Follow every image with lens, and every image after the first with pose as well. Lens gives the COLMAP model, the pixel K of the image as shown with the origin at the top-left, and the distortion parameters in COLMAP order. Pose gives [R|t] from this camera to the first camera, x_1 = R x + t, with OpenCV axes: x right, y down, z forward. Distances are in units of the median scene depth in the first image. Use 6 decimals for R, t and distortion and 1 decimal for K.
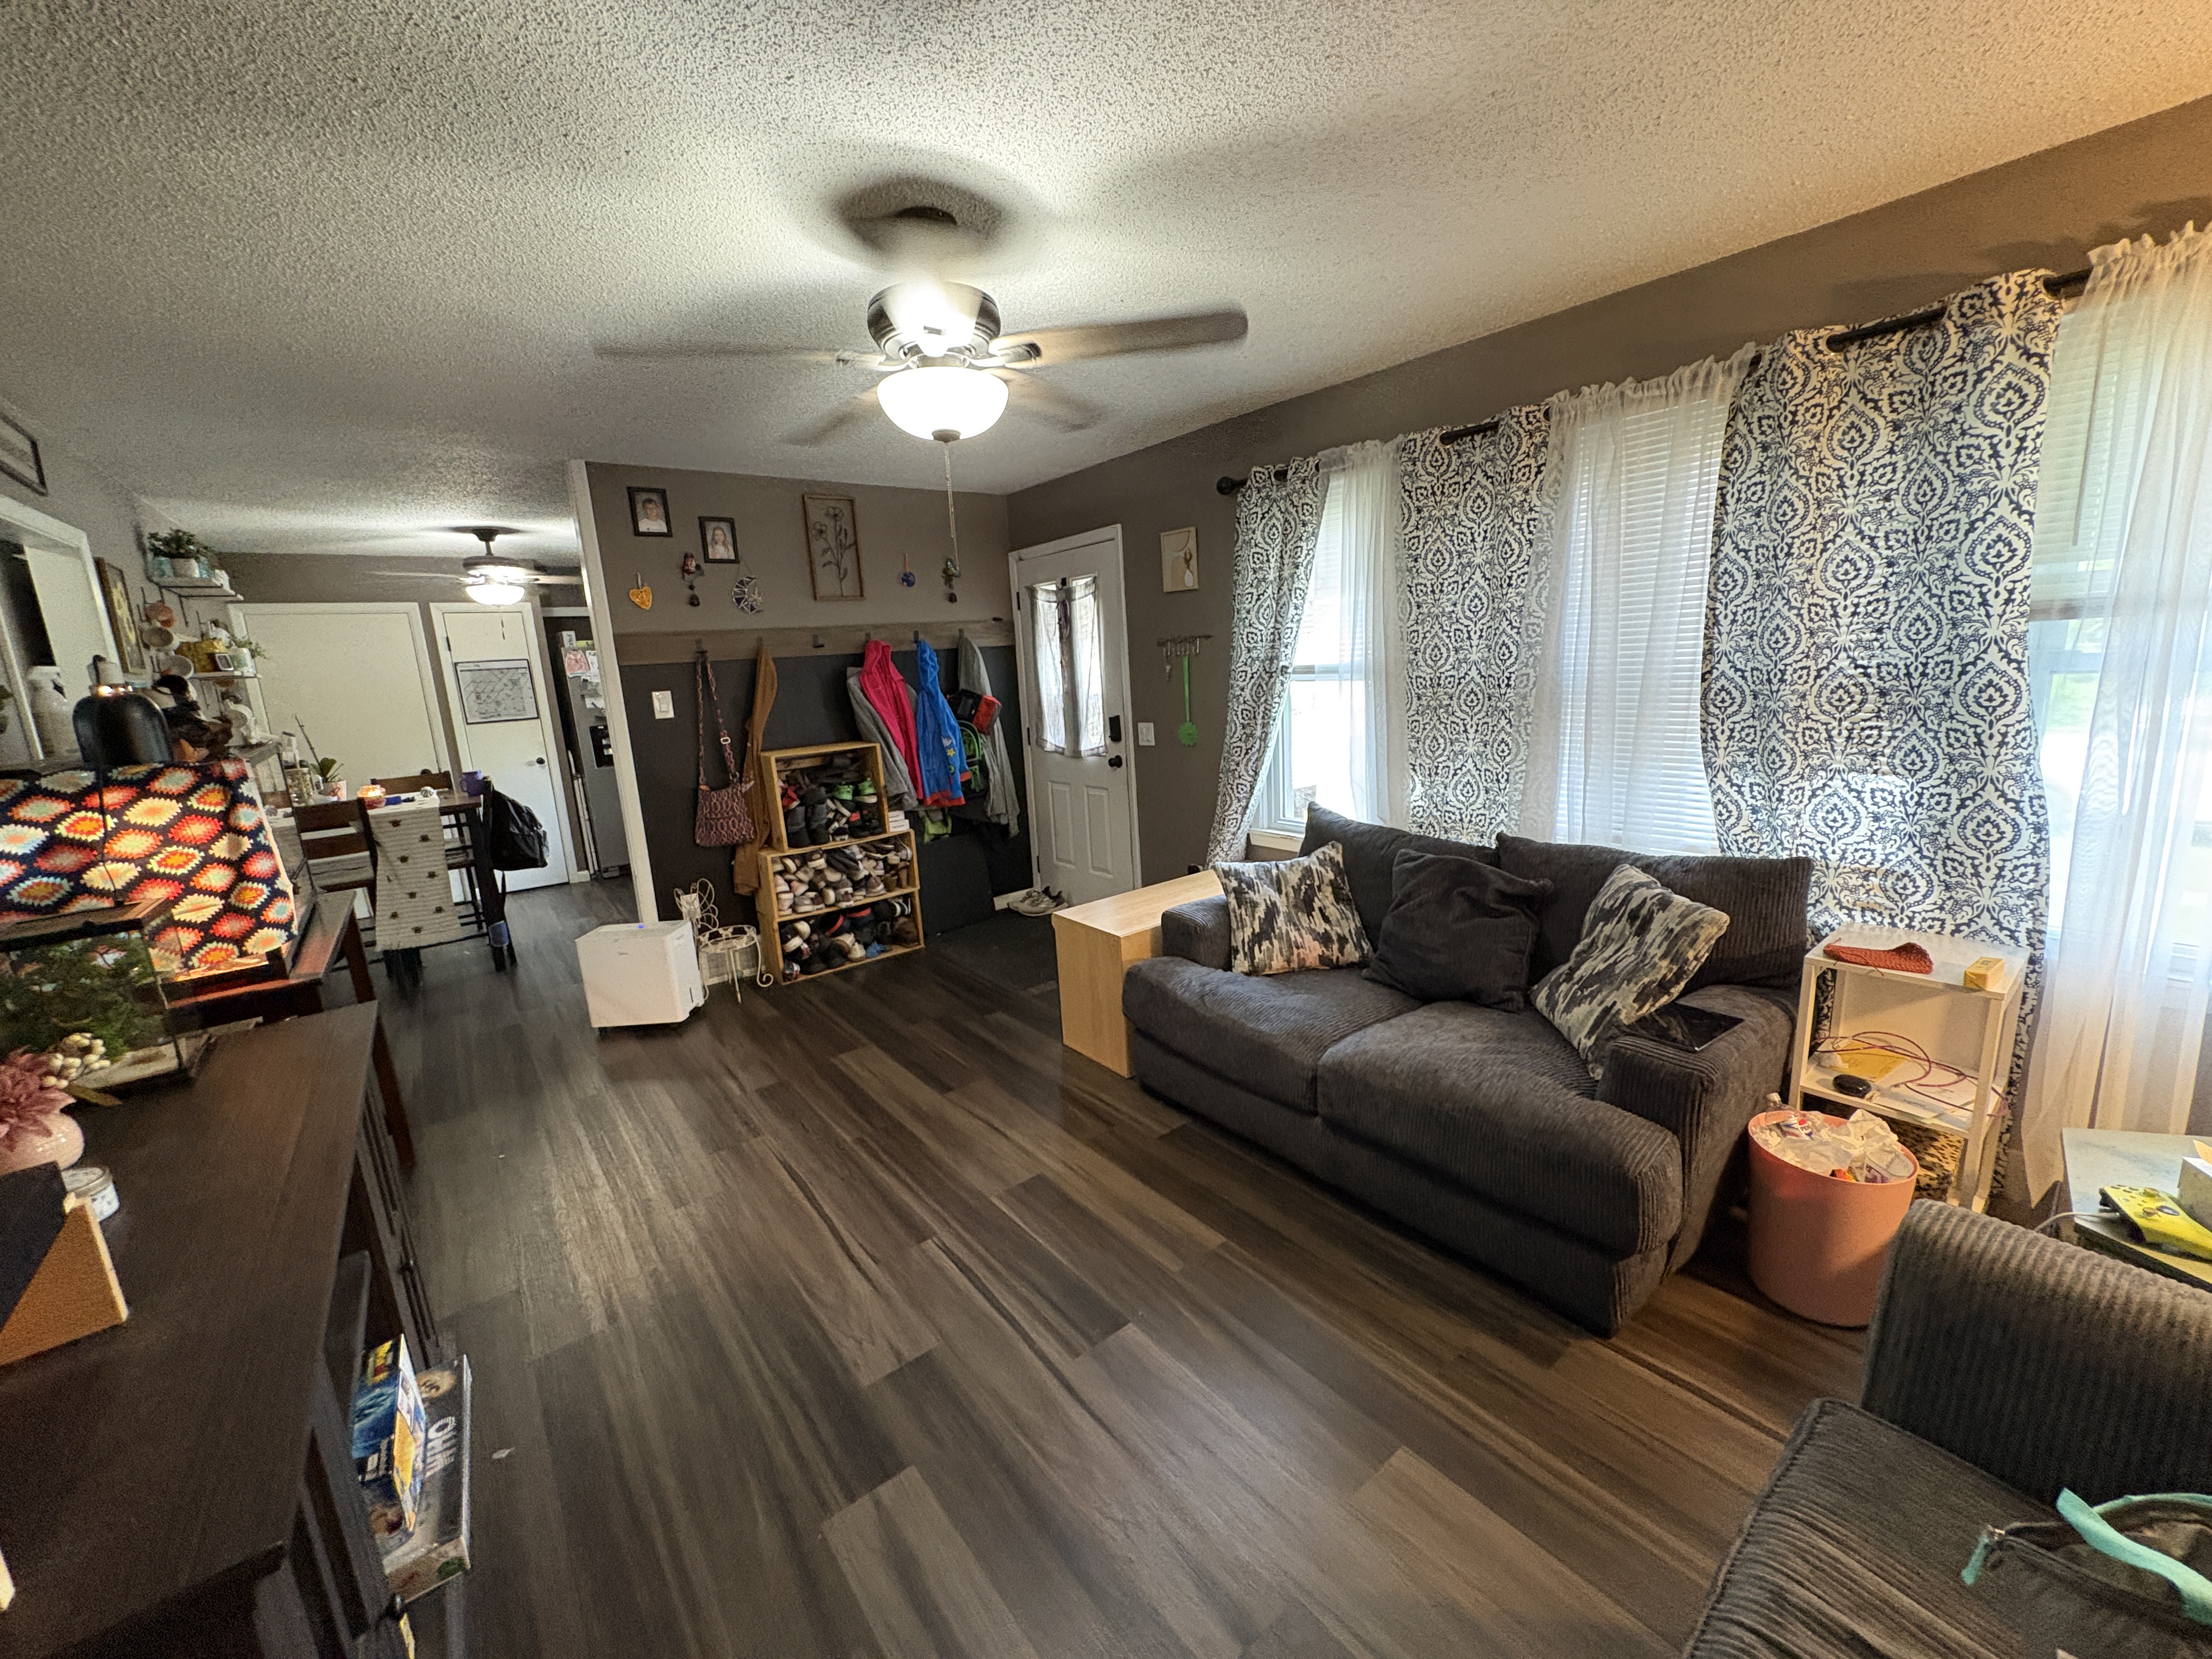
lens RADIAL K [[872.1, 0, 1101.4], [0, 872.1, 831.5], [0, 0, 1]] dist [-0.002072, 0.001104]
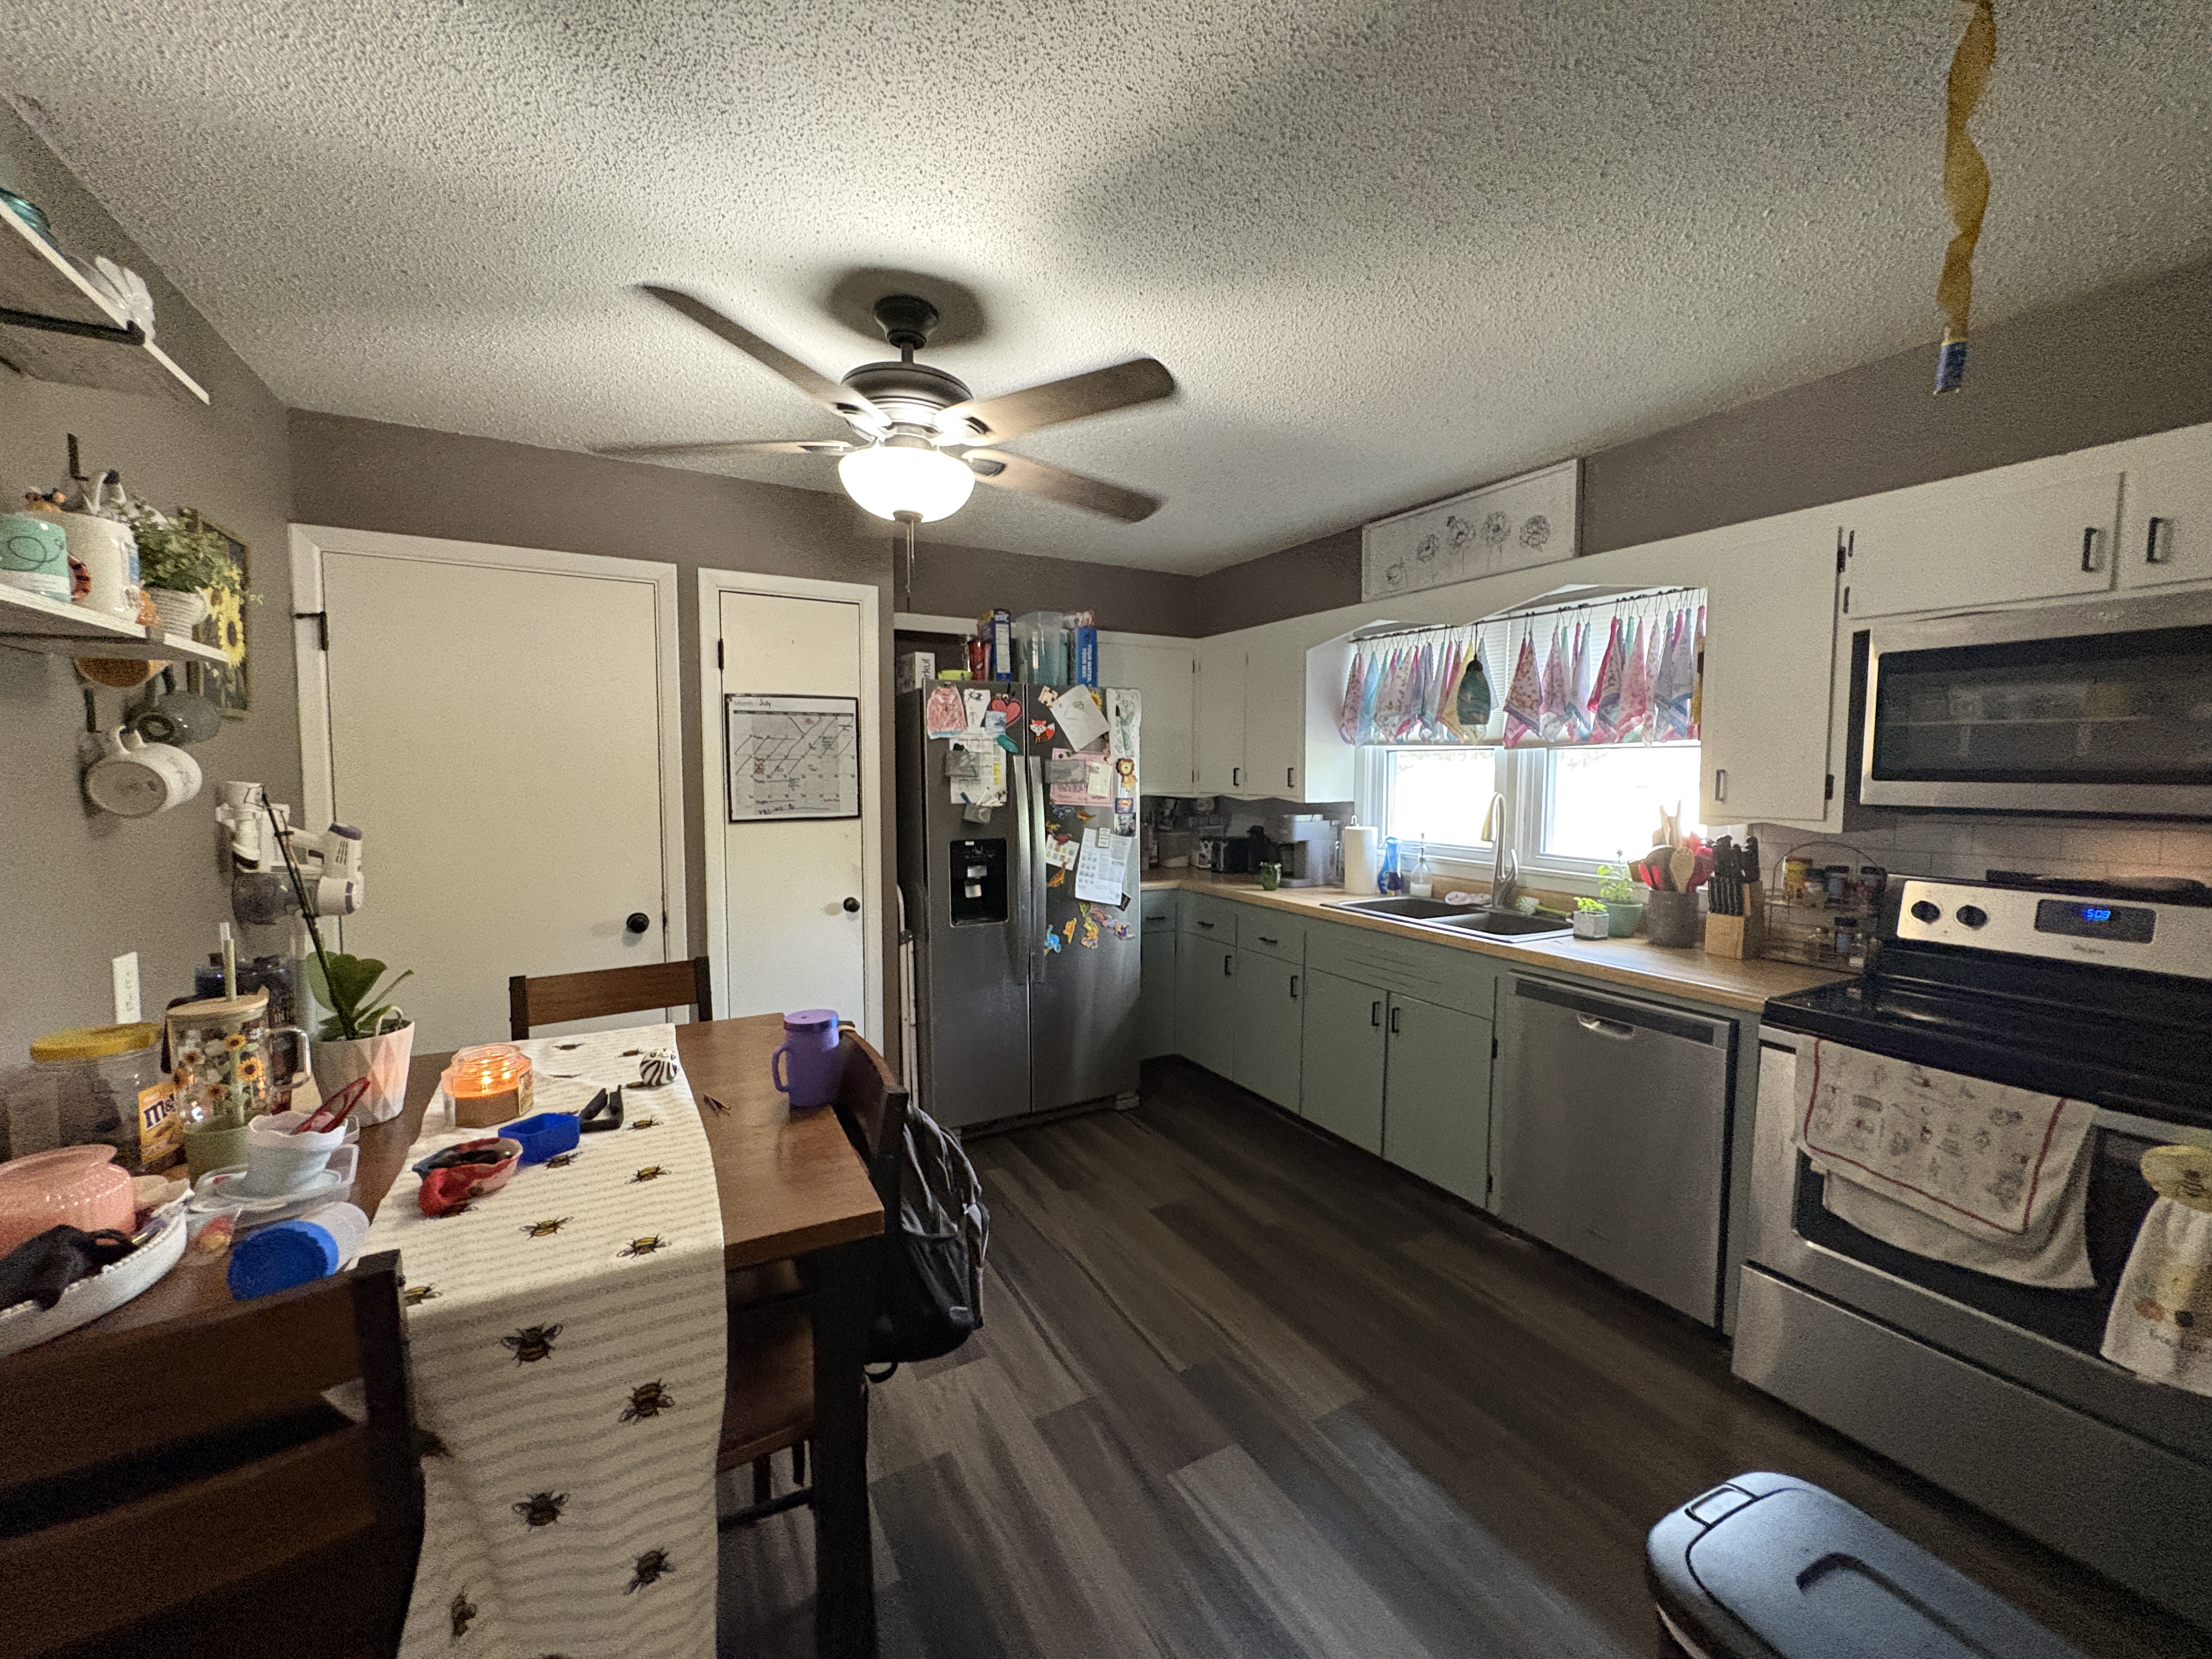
lens RADIAL K [[872.1, 0, 1099.3], [0, 872.1, 827.5], [0, 0, 1]] dist [-0.002072, 0.001104]
pose [[0.986261, 0.064635, -0.152023, -0.442179], [-0.083068, 0.989508, -0.118208, -0.078520], [0.142787, 0.129212, 0.981283, 0.544867]]
